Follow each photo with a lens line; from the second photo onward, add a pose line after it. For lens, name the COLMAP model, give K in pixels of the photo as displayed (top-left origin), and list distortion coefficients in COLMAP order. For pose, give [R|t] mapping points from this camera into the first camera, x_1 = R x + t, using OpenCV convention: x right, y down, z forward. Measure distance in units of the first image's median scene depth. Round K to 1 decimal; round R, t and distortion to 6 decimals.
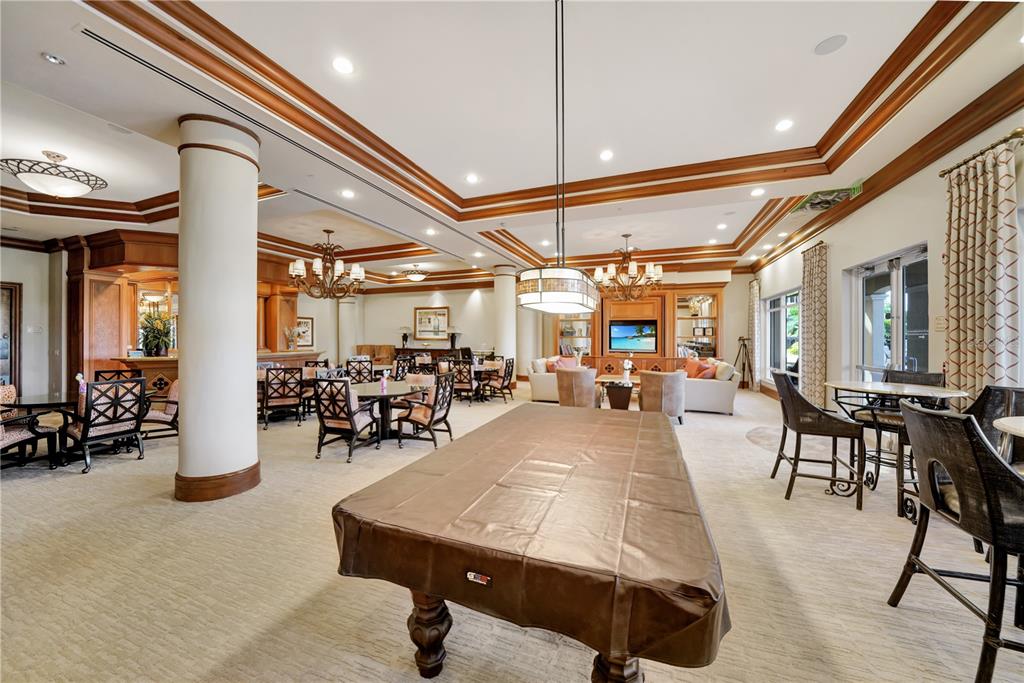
lens RADIAL K [[354.1, 0, 513.1], [0, 354.1, 335.8], [0, 0, 1]] dist [0.000231, -0.000005]
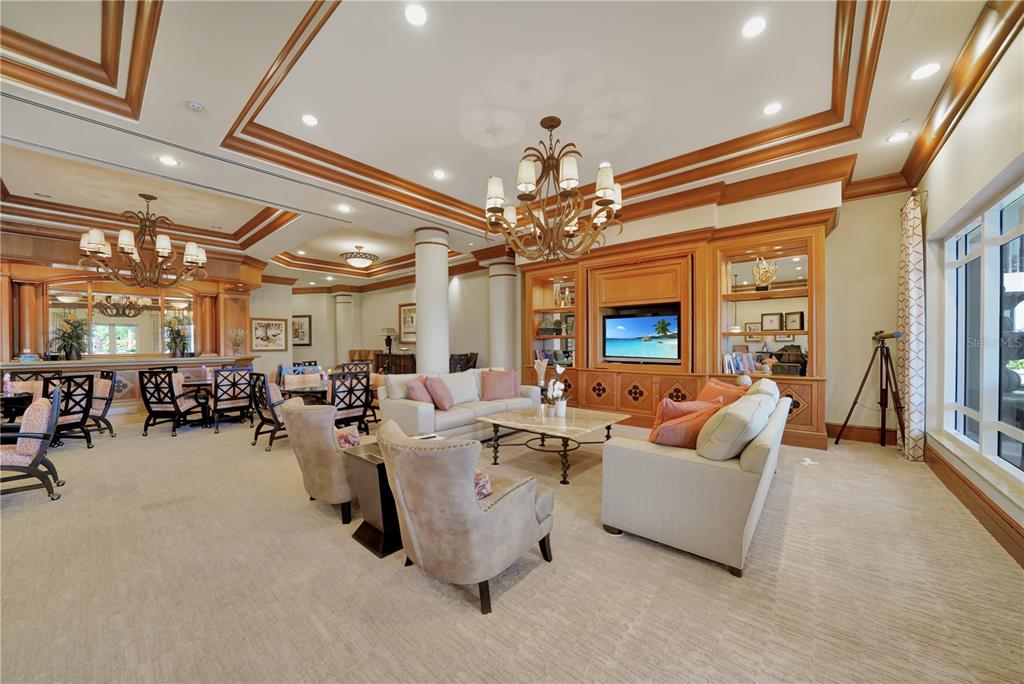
lens RADIAL K [[365.3, 0, 517.8], [0, 365.3, 347.1], [0, 0, 1]] dist [-0.016151, -0.000018]
pose [[0.945304, -0.001209, -0.326187, 0.354476], [0.005013, 0.999929, 0.010821, 0.015353], [0.326151, -0.011864, 0.945243, 0.412698]]
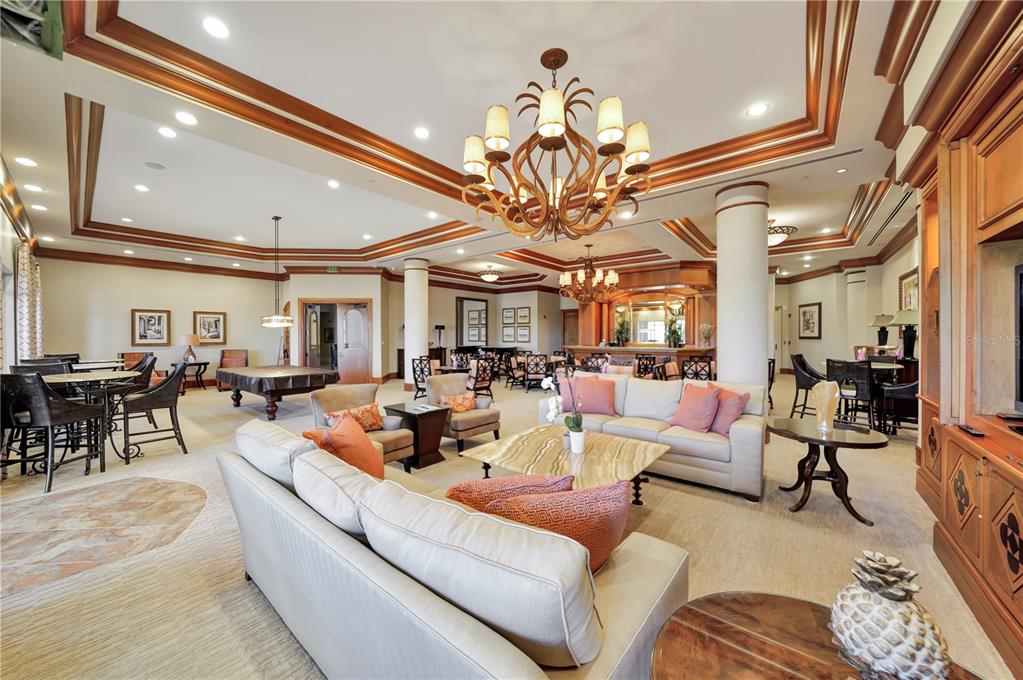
lens RADIAL K [[364.9, 0, 517.3], [0, 364.9, 345.1], [0, 0, 1]] dist [-0.016151, -0.000018]
pose [[-0.280705, 0.019045, -0.959605, 0.545760], [0.006443, 0.999818, 0.017958, 0.014281], [0.959773, -0.001142, -0.280776, 0.849972]]
